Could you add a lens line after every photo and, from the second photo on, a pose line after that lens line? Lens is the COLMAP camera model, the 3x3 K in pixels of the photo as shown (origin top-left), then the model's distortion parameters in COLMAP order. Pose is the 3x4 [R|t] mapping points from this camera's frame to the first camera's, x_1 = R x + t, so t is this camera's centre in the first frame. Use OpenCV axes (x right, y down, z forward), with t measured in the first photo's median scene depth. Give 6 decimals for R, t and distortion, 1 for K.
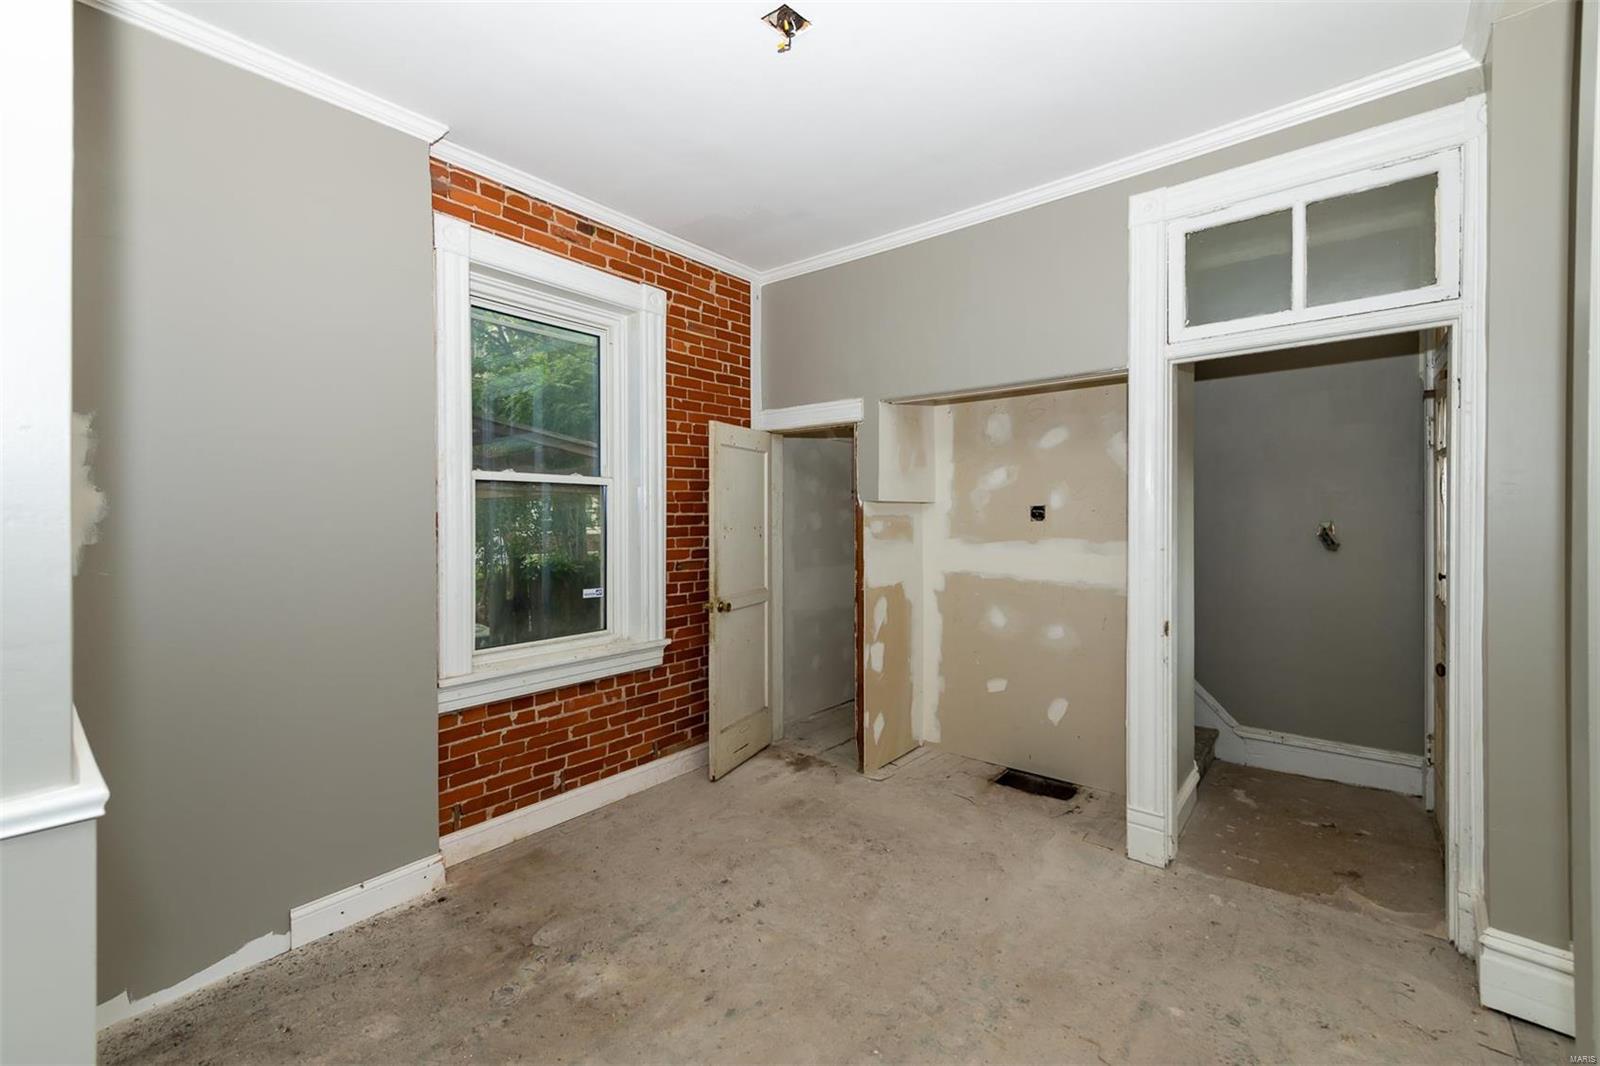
lens RADIAL K [[655.0, 0, 803.0], [0, 655.0, 522.3], [0, 0, 1]] dist [0.003931, -0.001656]
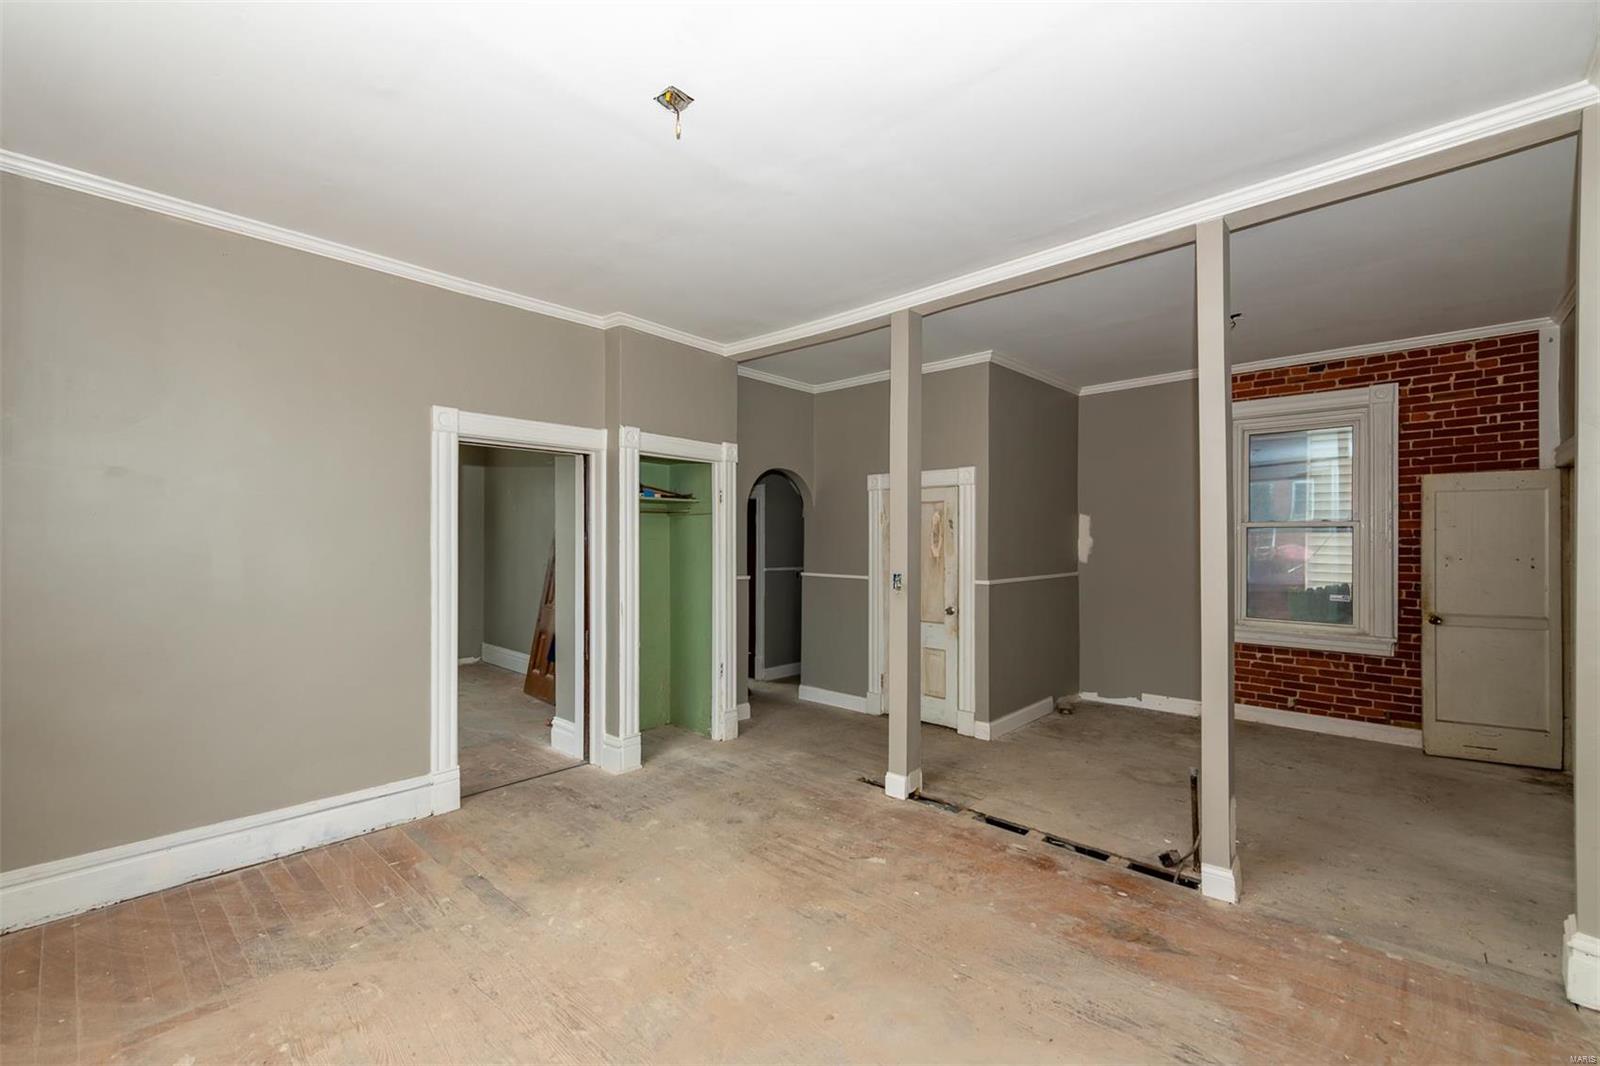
lens RADIAL K [[655.0, 0, 798.0], [0, 655.0, 537.9], [0, 0, 1]] dist [0.003931, -0.001656]
pose [[-0.049725, -0.000747, -0.998763, 1.379110], [-0.009936, 0.999951, -0.000253, -0.020218], [0.998714, 0.009911, -0.049730, -0.192987]]
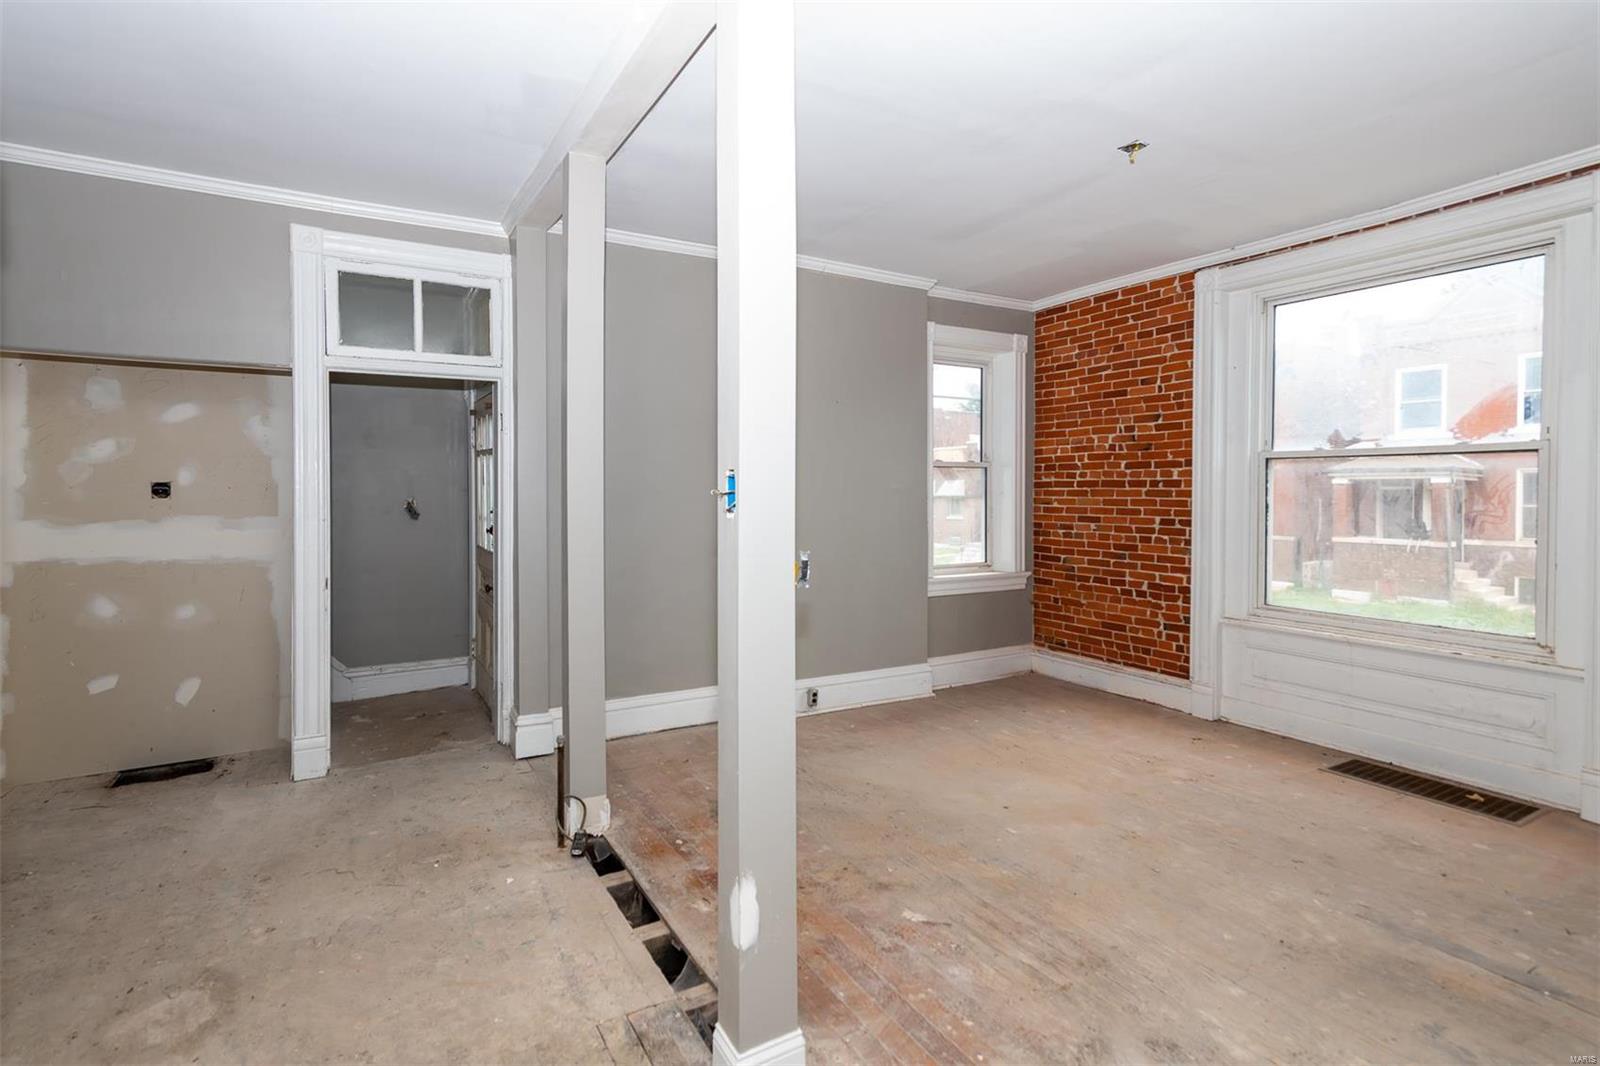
lens RADIAL K [[770.1, 0, 798.3], [0, 770.1, 486.8], [0, 0, 1]] dist [0.001743, -0.000057]
pose [[0.335582, 0.008121, 0.941976, -0.446517], [0.009237, 0.999886, -0.011911, 0.003925], [-0.941966, 0.012698, 0.335469, -0.287393]]
